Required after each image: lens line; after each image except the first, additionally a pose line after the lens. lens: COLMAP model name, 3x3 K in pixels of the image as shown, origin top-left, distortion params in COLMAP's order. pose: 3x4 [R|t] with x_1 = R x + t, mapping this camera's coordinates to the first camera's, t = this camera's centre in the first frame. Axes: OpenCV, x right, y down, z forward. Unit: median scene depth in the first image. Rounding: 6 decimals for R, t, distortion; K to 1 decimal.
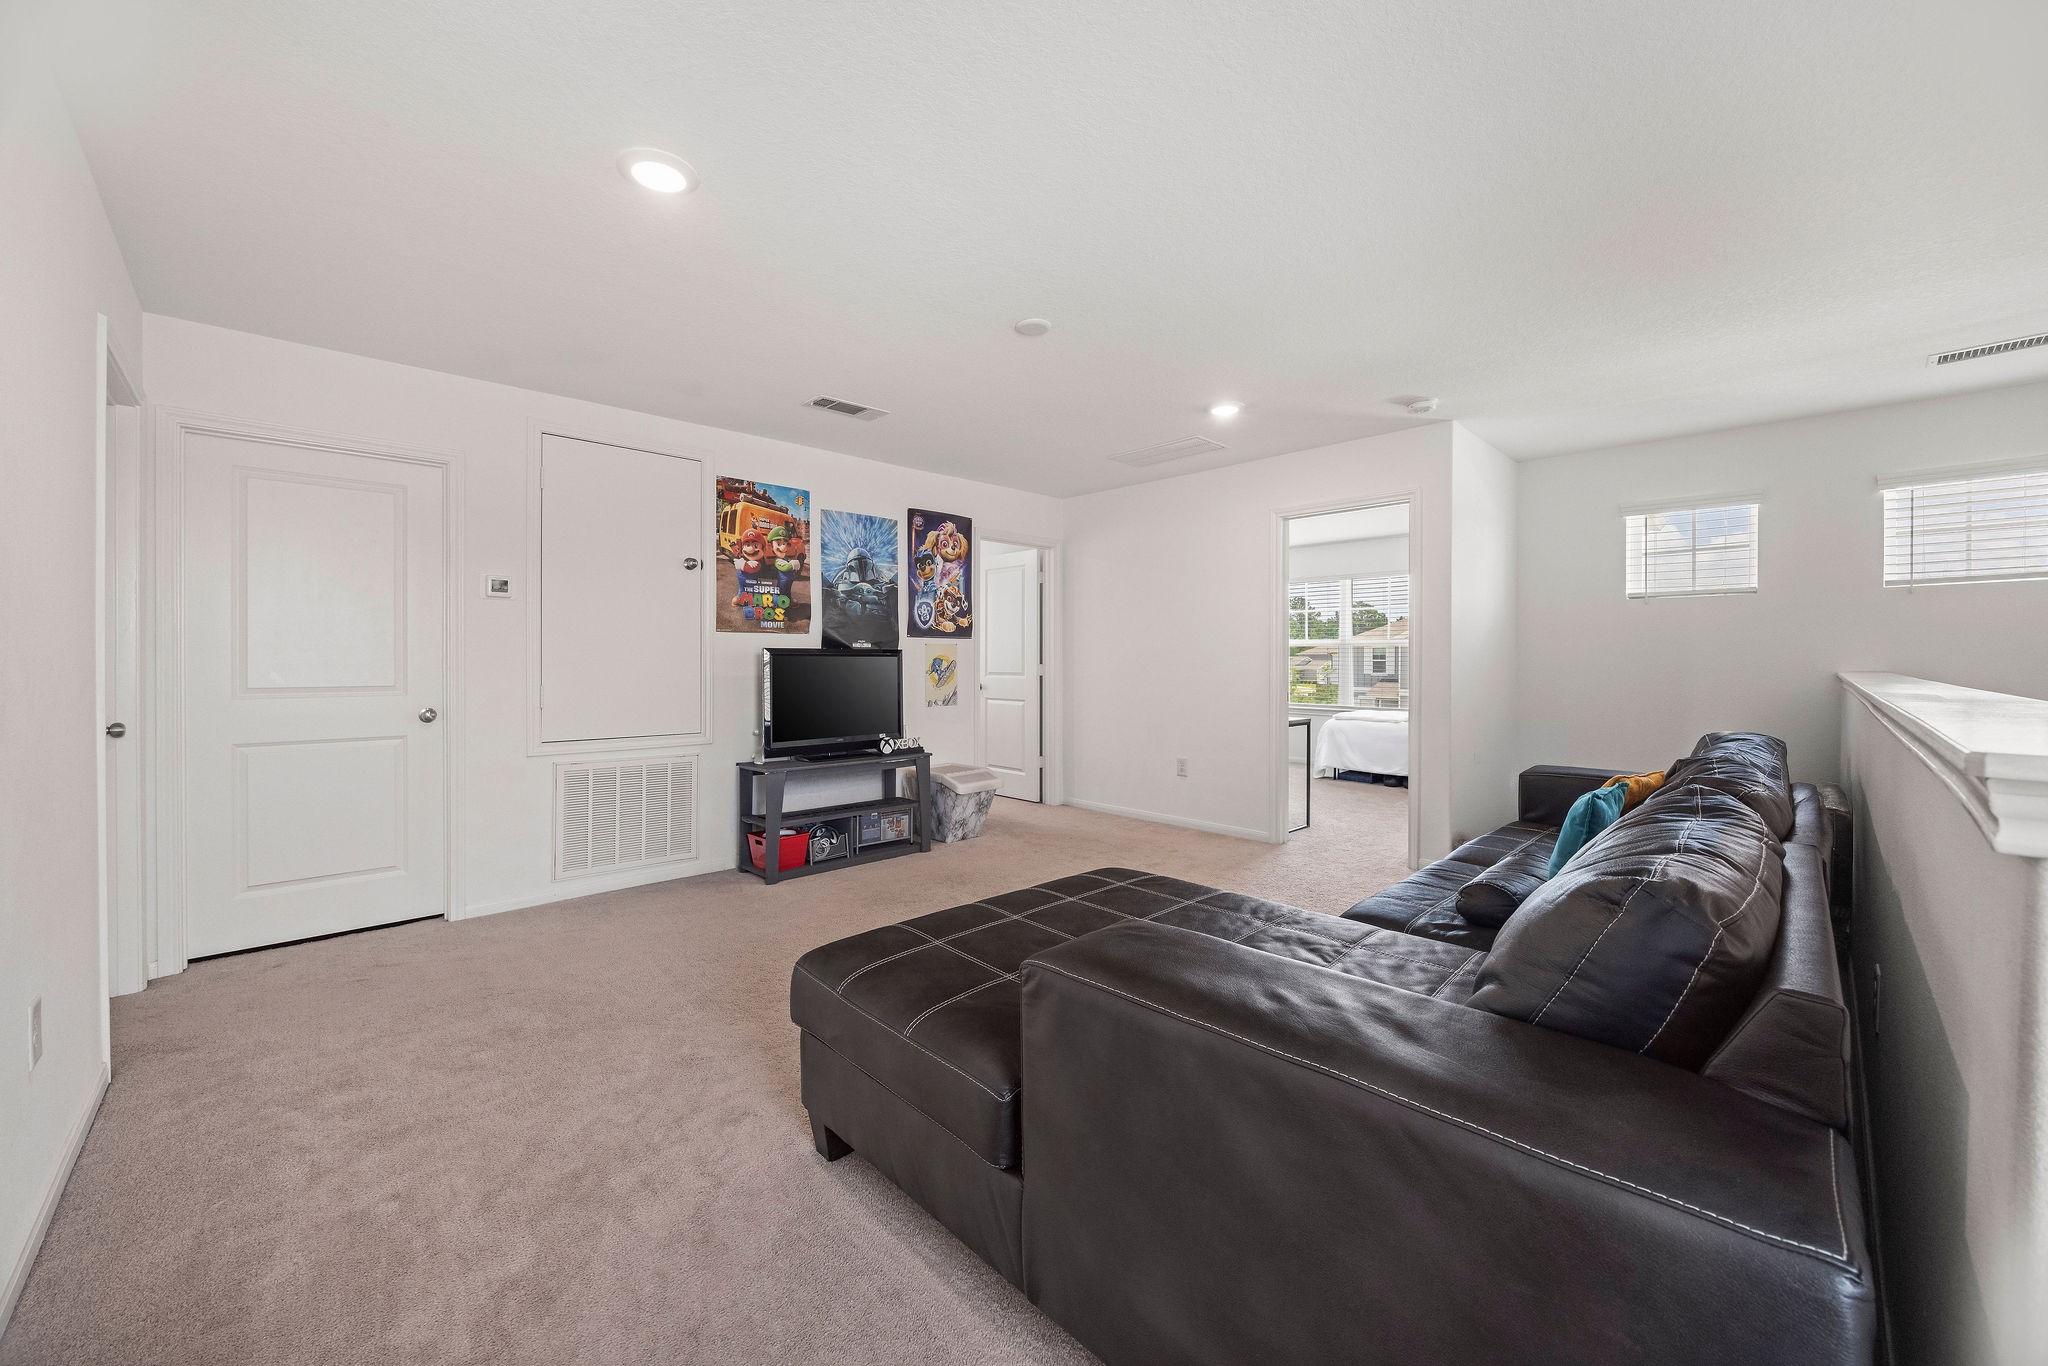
lens RADIAL K [[769.3, 0, 1016.1], [0, 769.3, 675.0], [0, 0, 1]] dist [-0.004197, 0.000208]
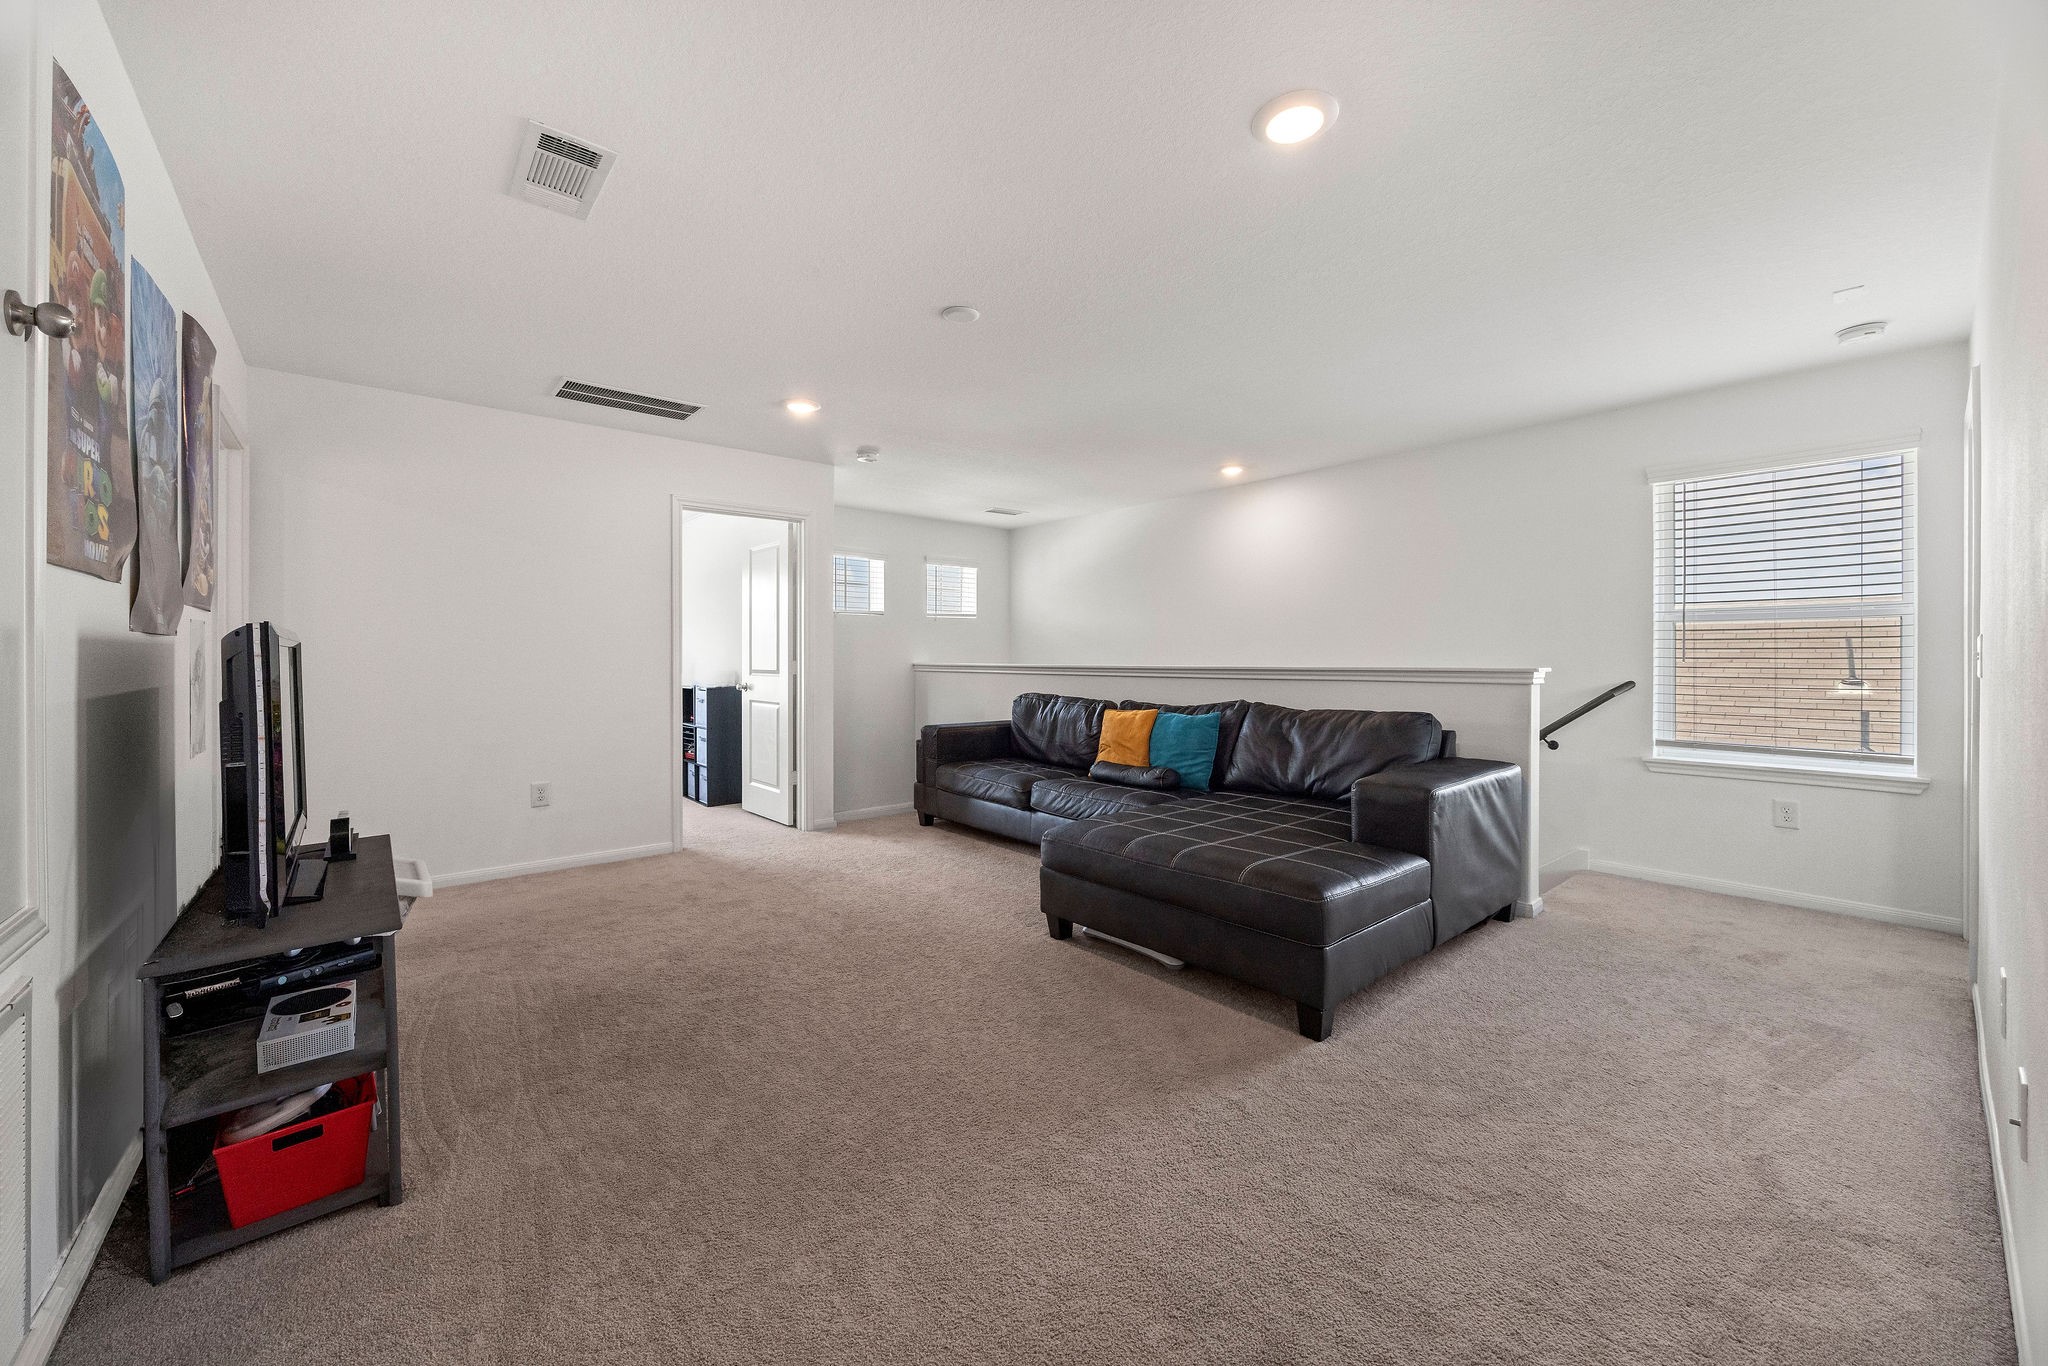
lens RADIAL K [[769.3, 0, 1016.1], [0, 769.3, 675.0], [0, 0, 1]] dist [-0.004197, 0.000208]
pose [[0.073298, -0.025062, 0.996995, -0.665480], [0.020797, 0.999505, 0.023596, -0.010885], [-0.997093, 0.019005, 0.073783, 0.604841]]
